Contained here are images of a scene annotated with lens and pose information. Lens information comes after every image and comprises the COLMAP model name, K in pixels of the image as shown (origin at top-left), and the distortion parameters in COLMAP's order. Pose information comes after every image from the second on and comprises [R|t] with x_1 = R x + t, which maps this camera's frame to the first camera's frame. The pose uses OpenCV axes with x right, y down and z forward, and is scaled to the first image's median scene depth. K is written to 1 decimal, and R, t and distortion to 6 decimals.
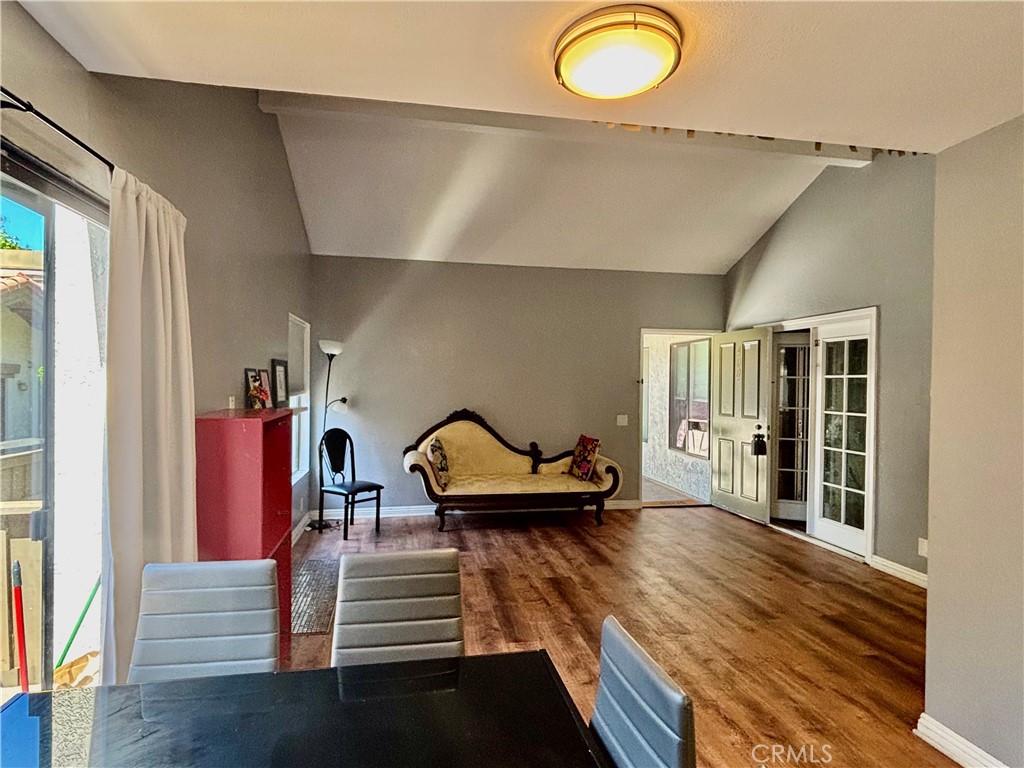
lens RADIAL K [[557.6, 0, 511.9], [0, 557.6, 387.1], [0, 0, 1]] dist [0.000802, 0.000313]
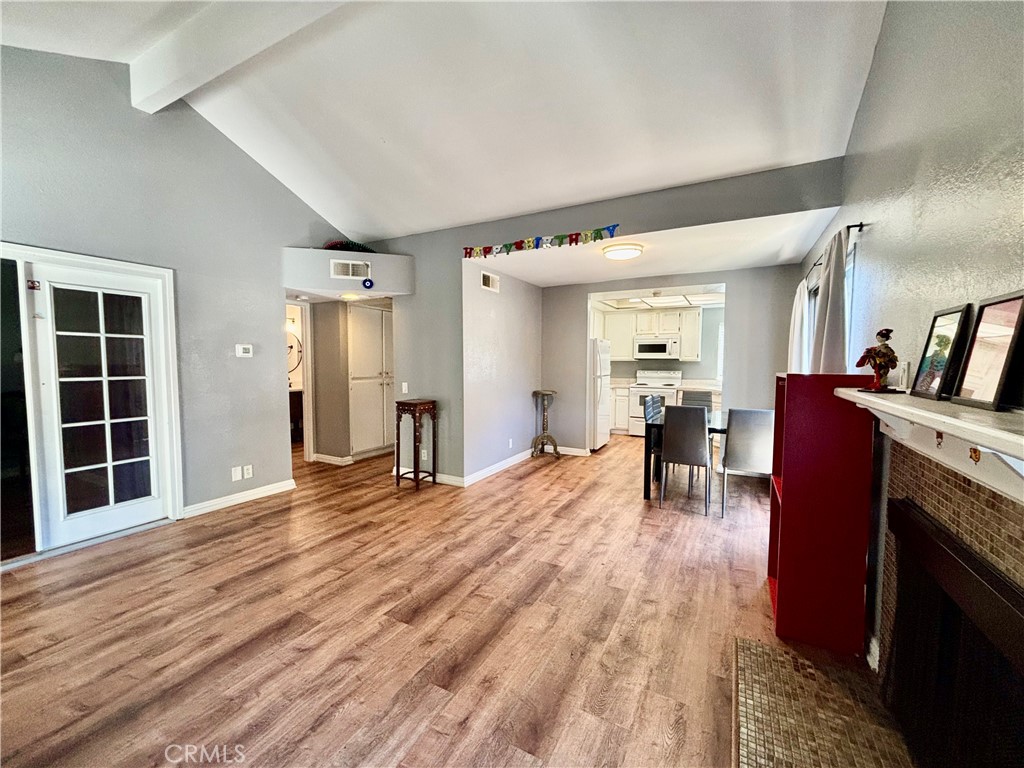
lens RADIAL K [[411.2, 0, 504.5], [0, 411.2, 386.9], [0, 0, 1]] dist [0.020752, -0.000152]
pose [[-0.765584, -0.053646, 0.641095, -0.354022], [-0.006347, 0.997099, 0.075856, 0.009145], [-0.643305, 0.054006, -0.763703, 1.349472]]
